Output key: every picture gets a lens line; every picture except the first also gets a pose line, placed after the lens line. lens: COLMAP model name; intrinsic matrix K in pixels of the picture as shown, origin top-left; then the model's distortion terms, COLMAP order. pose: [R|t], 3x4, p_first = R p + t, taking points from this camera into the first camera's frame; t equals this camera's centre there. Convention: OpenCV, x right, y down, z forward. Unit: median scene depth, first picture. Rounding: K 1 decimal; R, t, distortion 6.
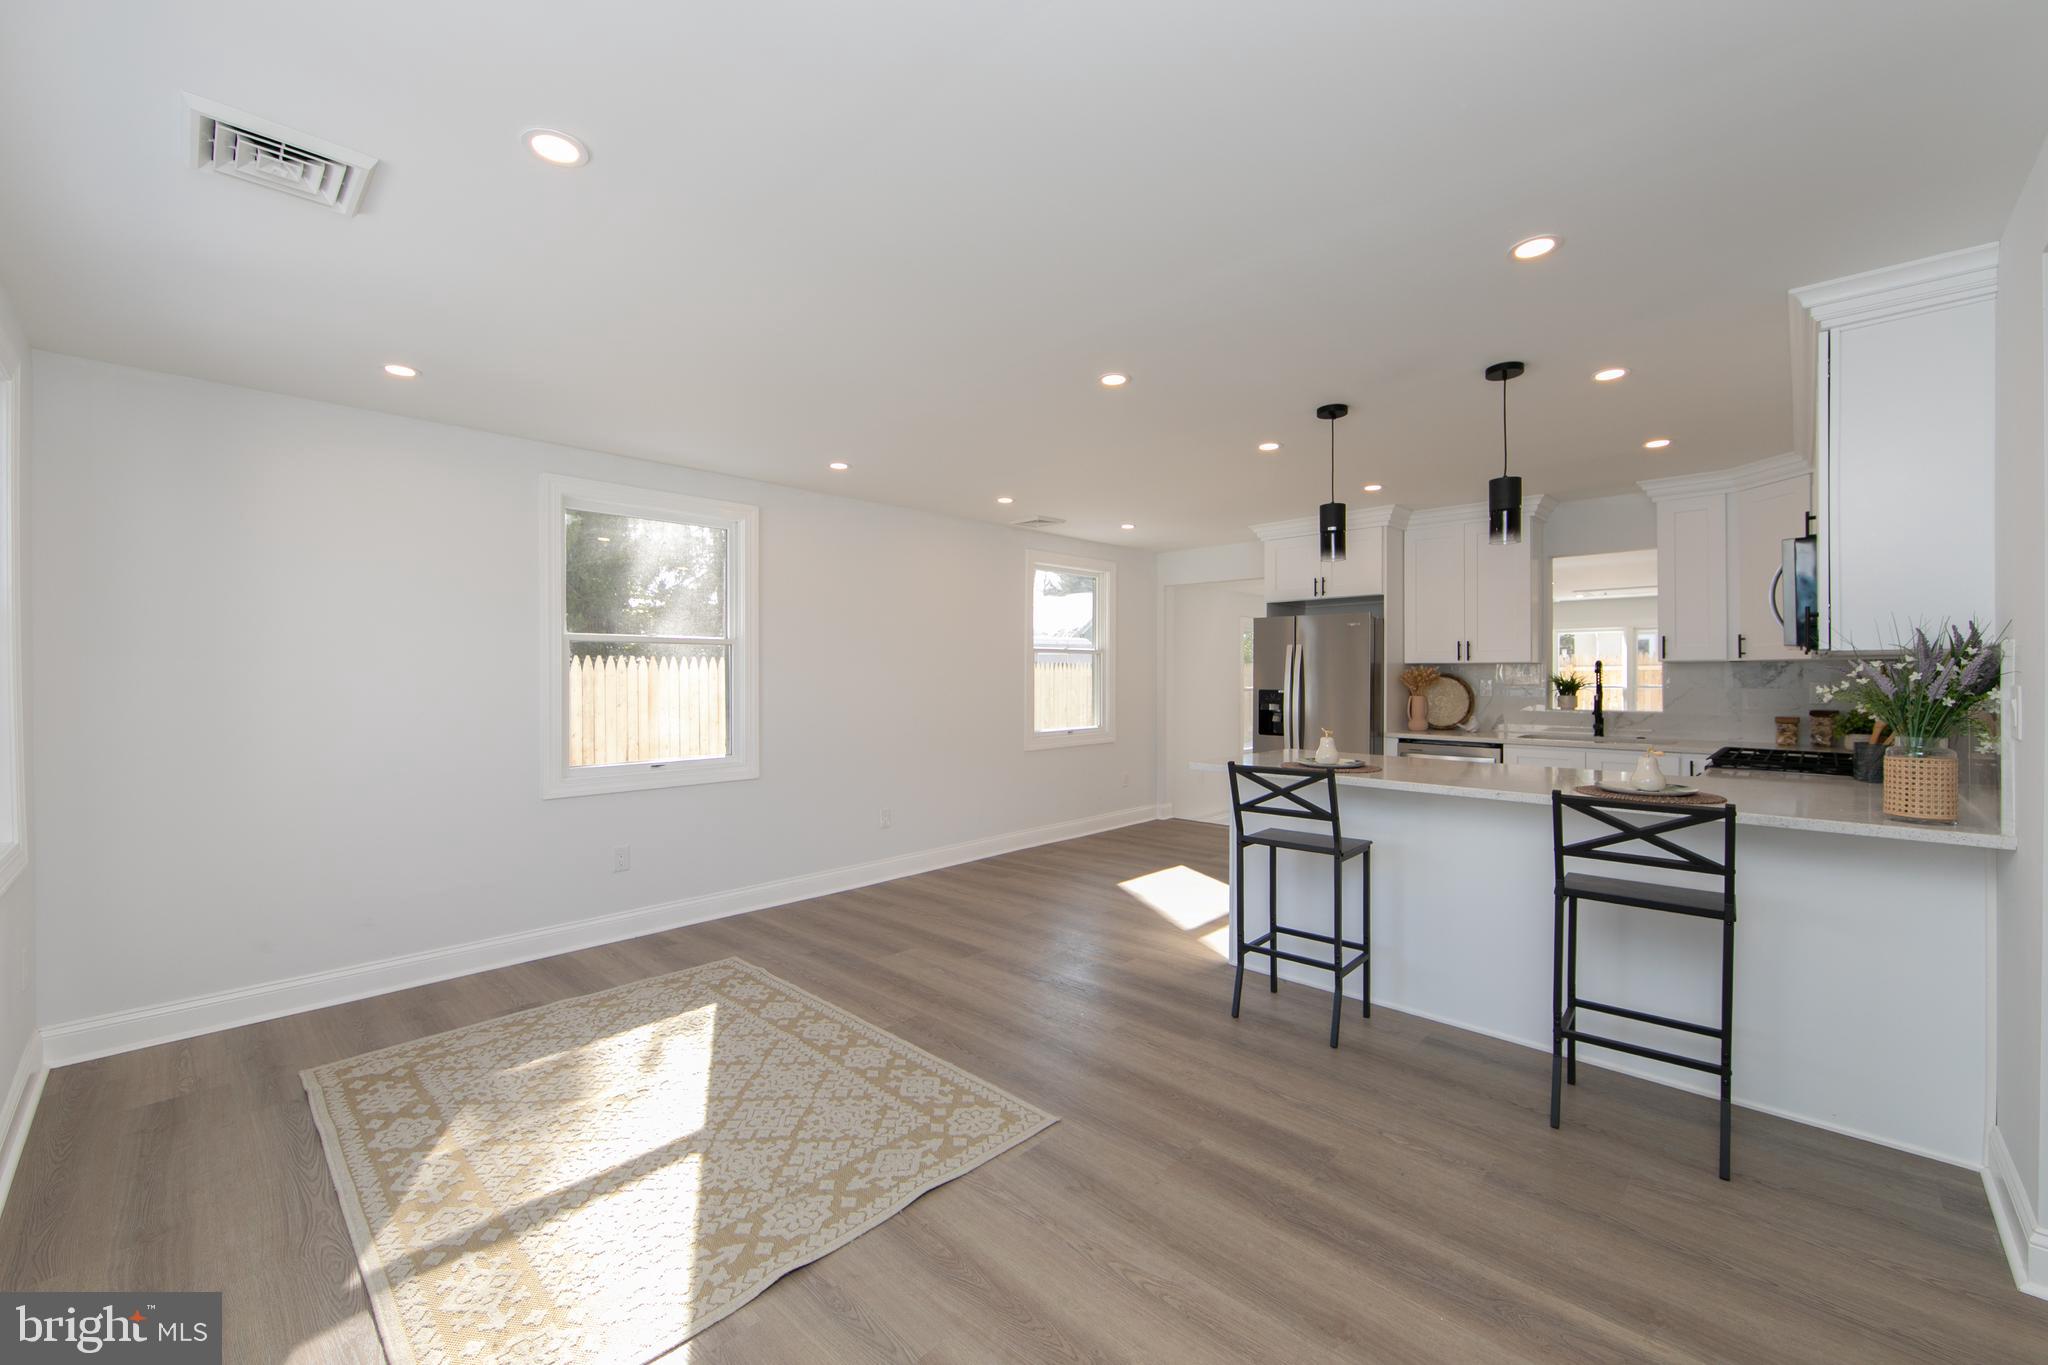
lens RADIAL K [[816.7, 0, 1024.0], [0, 816.7, 682.5], [0, 0, 1]] dist [-0.001788, -0.000165]
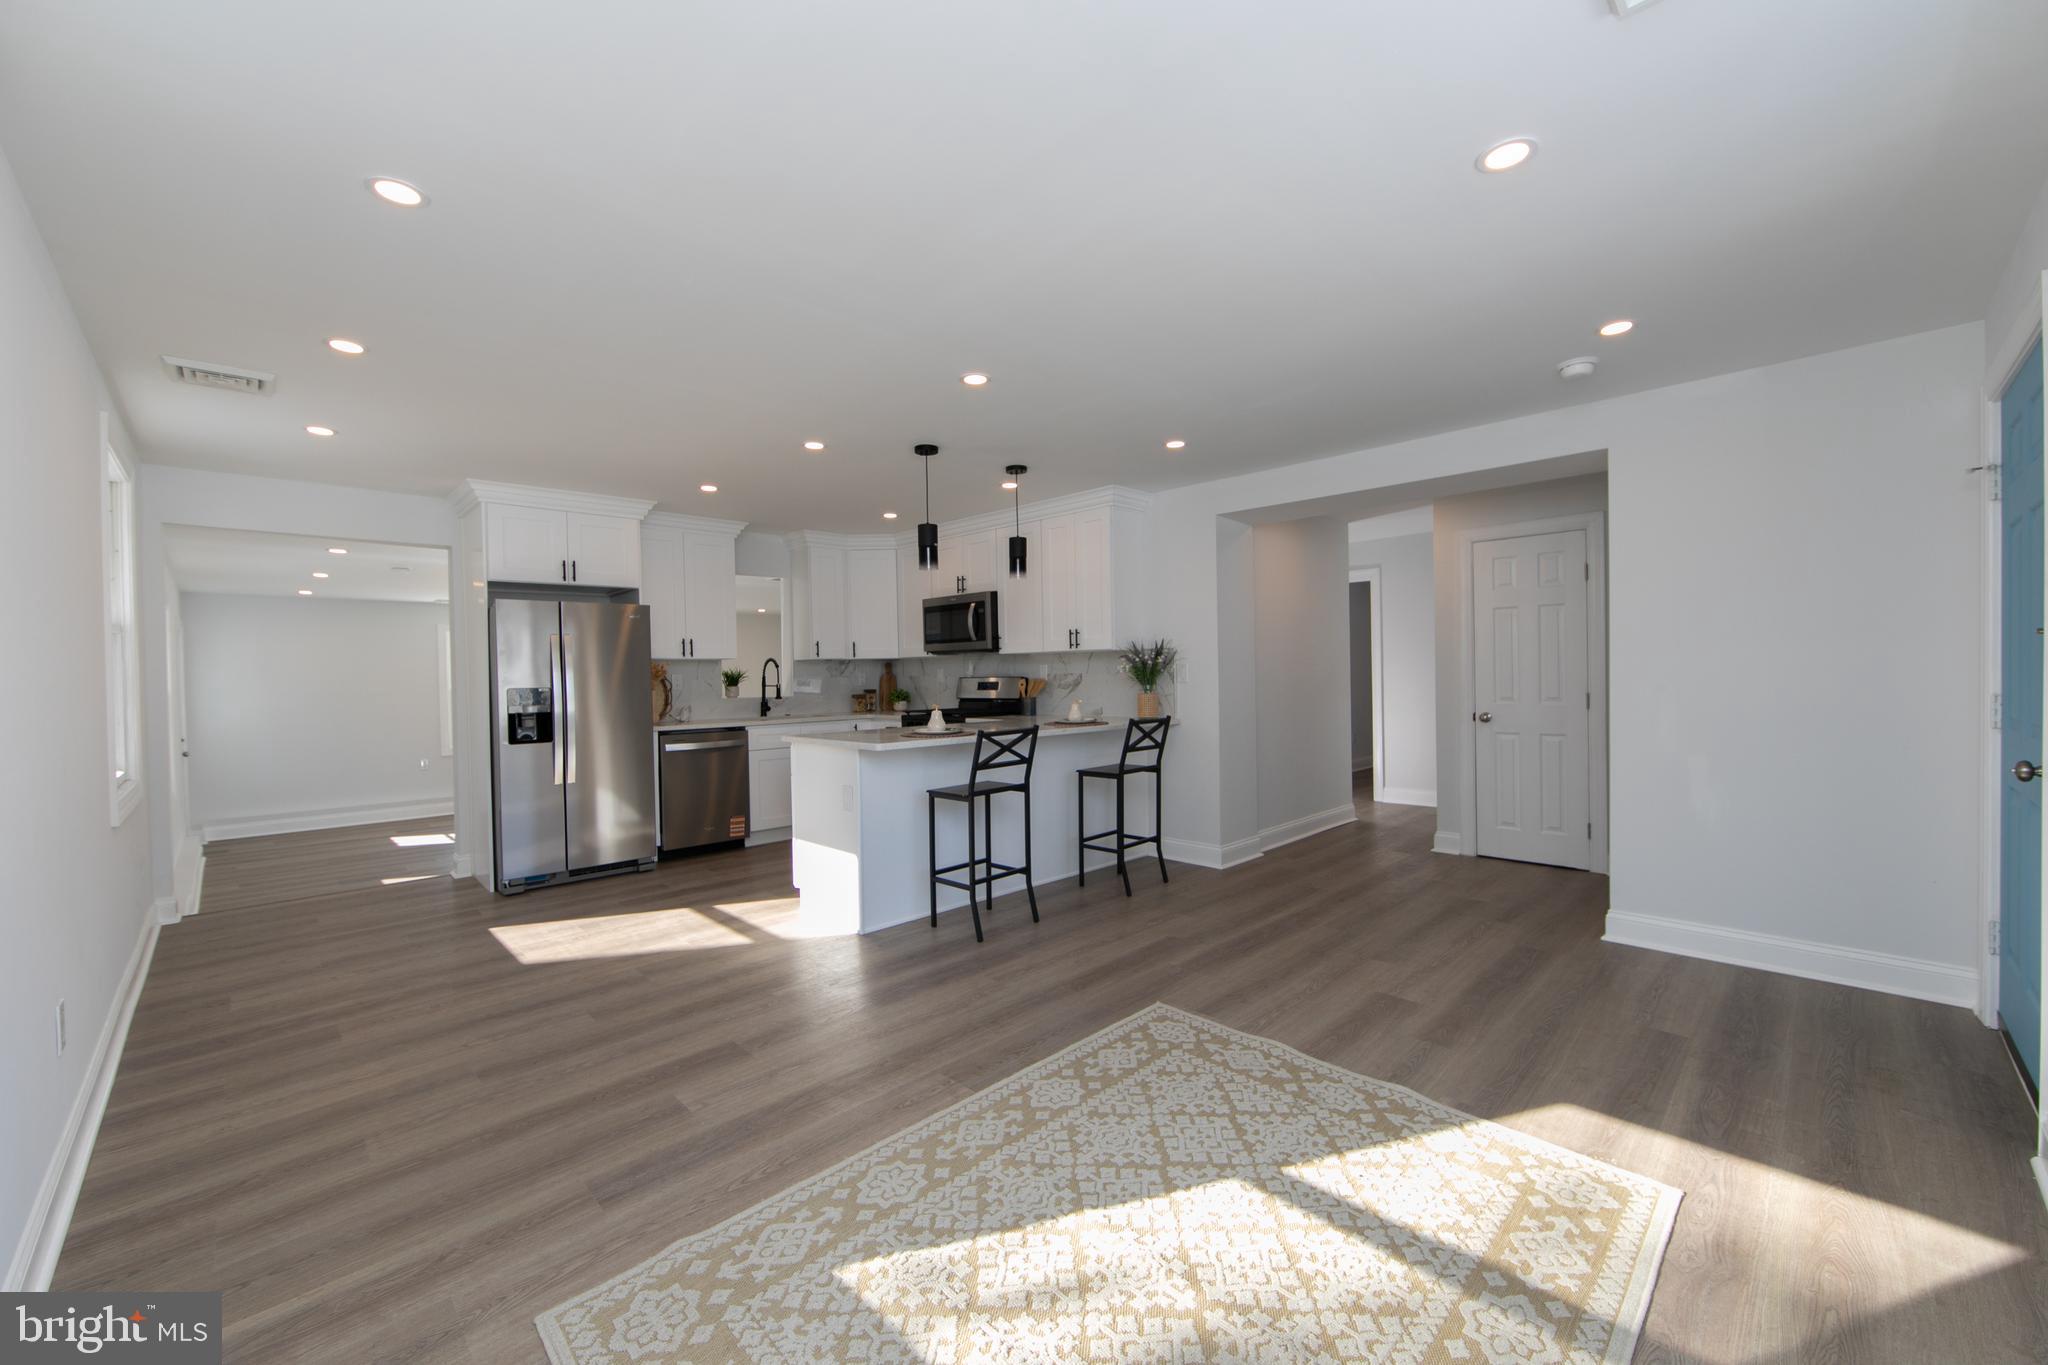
lens RADIAL K [[800.5, 0, 1028.5], [0, 800.5, 684.4], [0, 0, 1]] dist [-0.002087, -0.000679]
pose [[0.024399, -0.013241, 0.999615, -1.138580], [0.027222, 0.999550, 0.012575, 0.020699], [-0.999332, 0.026905, 0.024748, 1.104196]]
